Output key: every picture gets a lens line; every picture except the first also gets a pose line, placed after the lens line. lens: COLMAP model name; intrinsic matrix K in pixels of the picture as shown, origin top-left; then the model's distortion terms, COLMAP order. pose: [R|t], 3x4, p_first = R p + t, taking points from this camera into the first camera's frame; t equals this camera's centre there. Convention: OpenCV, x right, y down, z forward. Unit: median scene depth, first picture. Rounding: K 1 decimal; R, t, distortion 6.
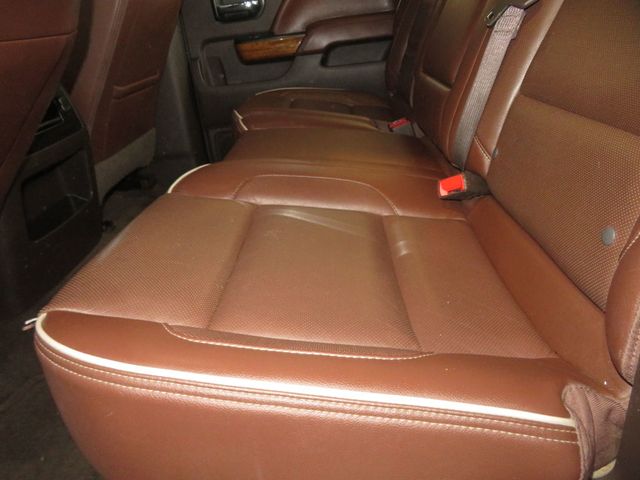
lens RADIAL K [[470.1, 0, 319.6], [0, 470.1, 242.0], [0, 0, 1]] dist [-0.006178, 0.016749]
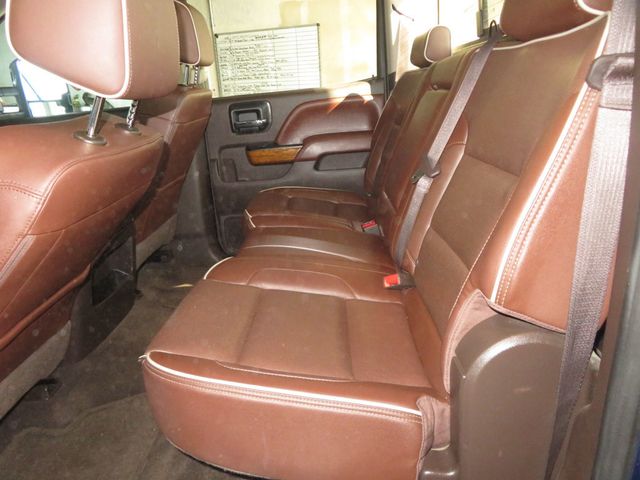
lens RADIAL K [[470.1, 0, 320.5], [0, 470.1, 233.2], [0, 0, 1]] dist [-0.006178, 0.016749]
pose [[0.999305, 0.035105, 0.012535, 0.015828], [-0.032658, 0.986645, -0.159579, -0.012601], [-0.017970, 0.159058, 0.987106, -0.313441]]
